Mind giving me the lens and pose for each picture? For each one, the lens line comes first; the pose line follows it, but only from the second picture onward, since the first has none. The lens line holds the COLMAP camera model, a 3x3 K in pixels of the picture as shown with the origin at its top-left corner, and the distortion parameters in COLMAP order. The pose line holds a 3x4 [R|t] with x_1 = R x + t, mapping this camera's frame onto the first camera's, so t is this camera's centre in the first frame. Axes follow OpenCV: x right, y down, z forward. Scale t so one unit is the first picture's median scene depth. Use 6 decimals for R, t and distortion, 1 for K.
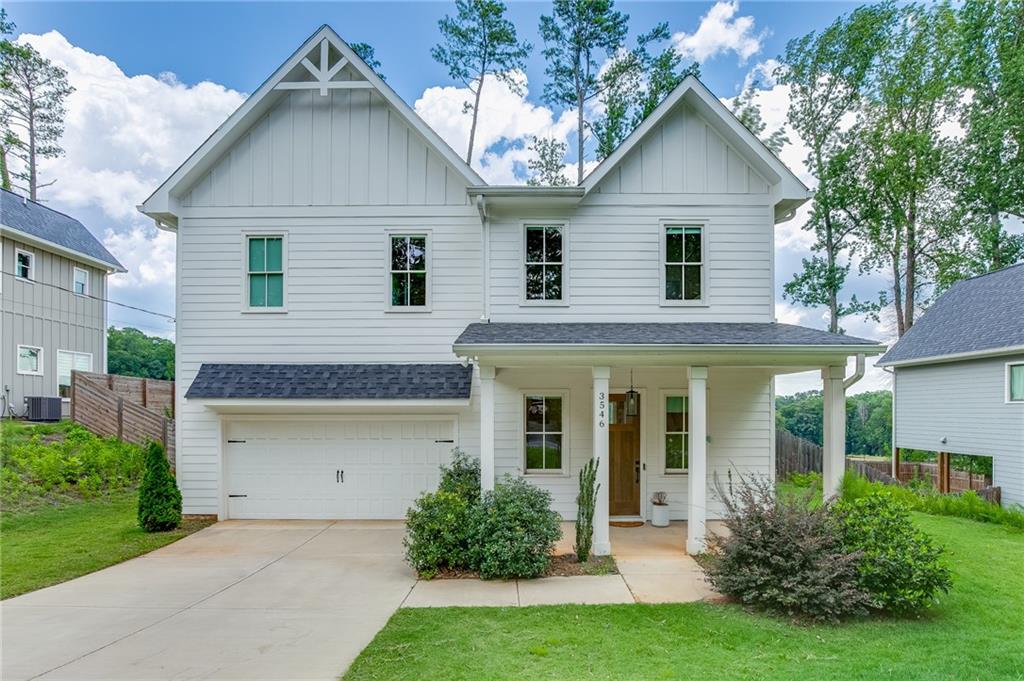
lens RADIAL K [[560.9, 0, 512.0], [0, 560.9, 340.5], [0, 0, 1]] dist [-0.063166, -0.000170]
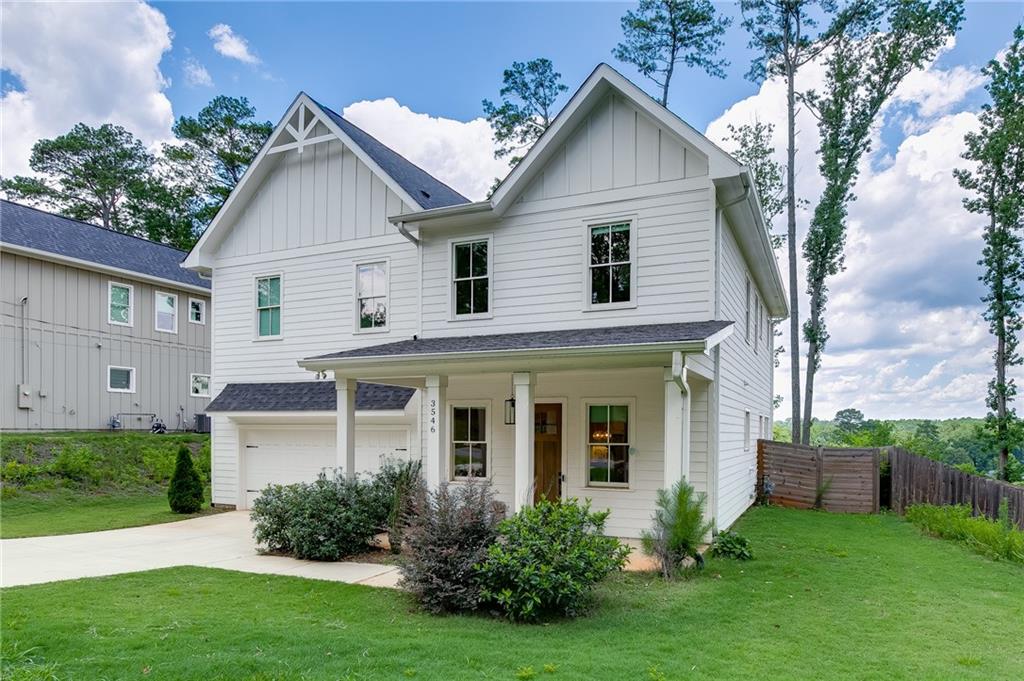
lens RADIAL K [[556.9, 0, 512.0], [0, 556.9, 340.5], [0, 0, 1]] dist [-0.032947, 0.000387]
pose [[0.930087, -0.053852, -0.363369, 0.490192], [0.052236, 0.998533, -0.014281, -0.004423], [0.363605, -0.005699, 0.931536, 0.062241]]
